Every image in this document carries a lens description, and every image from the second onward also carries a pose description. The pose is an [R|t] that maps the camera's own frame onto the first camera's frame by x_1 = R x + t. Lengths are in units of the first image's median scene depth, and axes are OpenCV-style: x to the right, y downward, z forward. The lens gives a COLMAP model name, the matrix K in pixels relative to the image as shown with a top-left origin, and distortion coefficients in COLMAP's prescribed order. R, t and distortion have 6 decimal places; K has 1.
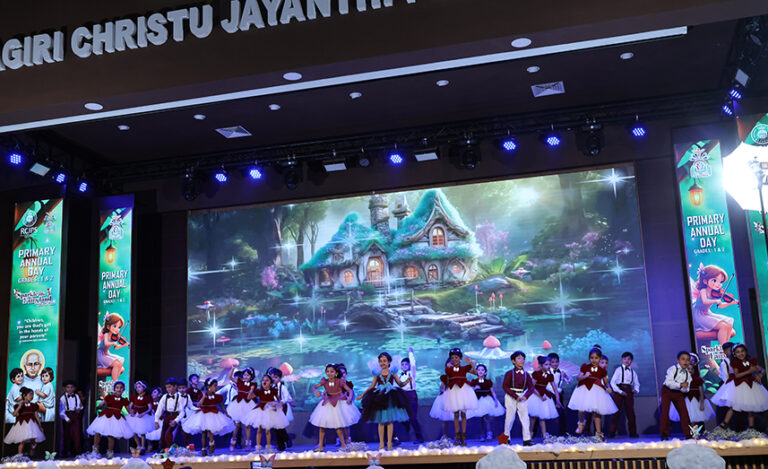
lens RADIAL K [[839.2, 0, 384.4], [0, 839.2, 257.8], [0, 0, 1]] dist [0.003737, 0.007900]
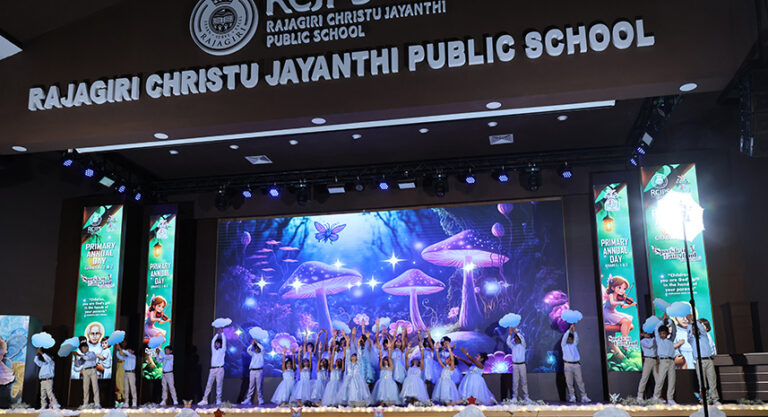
lens RADIAL K [[651.5, 0, 385.4], [0, 651.5, 258.1], [0, 0, 1]] dist [-0.004960, 0.003522]
pose [[0.997248, 0.039194, 0.062926, -0.044310], [-0.038959, 0.999229, -0.004957, -0.000405], [-0.063072, 0.002491, 0.998006, -0.017822]]
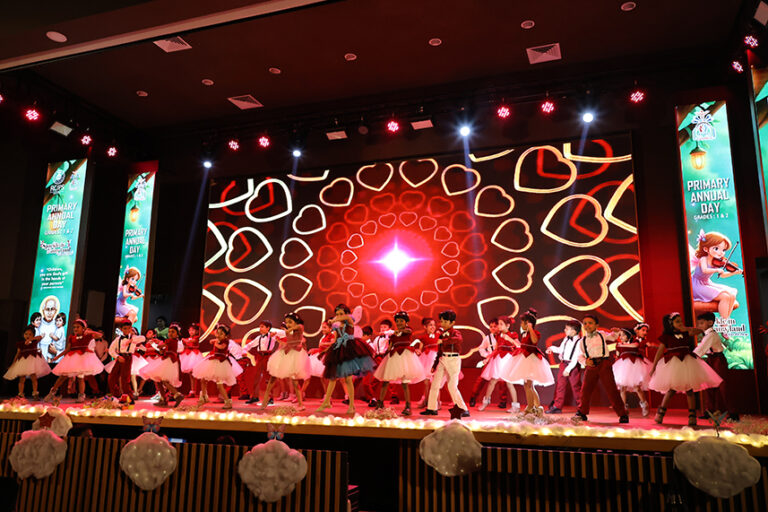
lens RADIAL K [[598.1, 0, 384.0], [0, 598.1, 256.0], [0, 0, 1]] dist [-0.000887, 0.005741]
pose [[0.995694, 0.036163, -0.085359, 0.073264], [-0.036731, 0.999312, -0.005094, 0.046781], [0.085117, 0.008207, 0.996337, 0.272332]]
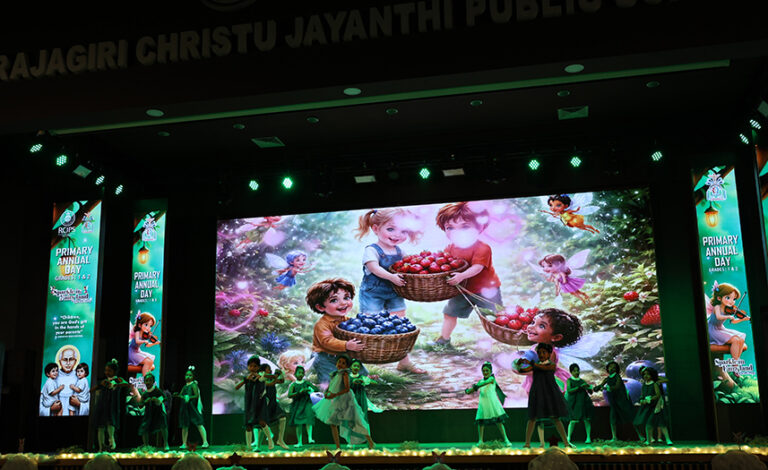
lens RADIAL K [[804.6, 0, 382.4], [0, 804.6, 257.9], [0, 0, 1]] dist [0.012318, -0.008718]
pose [[0.998827, 0.031295, 0.036939, -0.074336], [-0.030800, 0.999429, -0.013874, 0.003874], [-0.037352, 0.012720, 0.999221, -0.004497]]
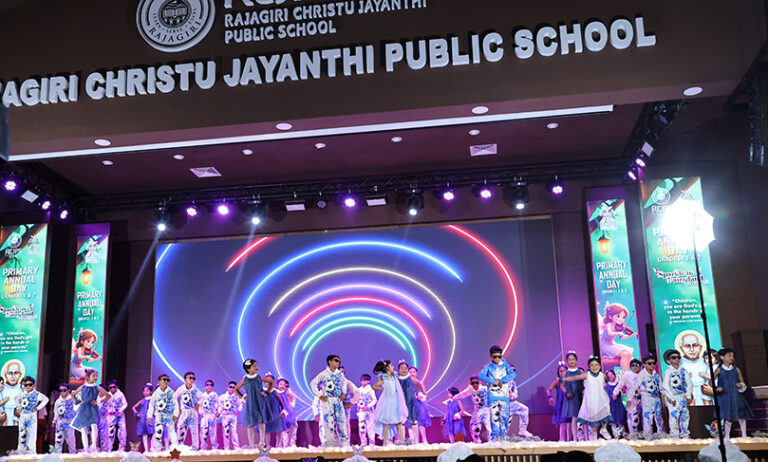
lens RADIAL K [[778.3, 0, 362.9], [0, 778.3, 273.2], [0, 0, 1]] dist [0.006106, 0.007931]
pose [[0.994162, 0.039788, 0.100298, -0.073247], [-0.036348, 0.998694, -0.035896, 0.016901], [-0.101596, 0.032040, 0.994310, -0.061283]]
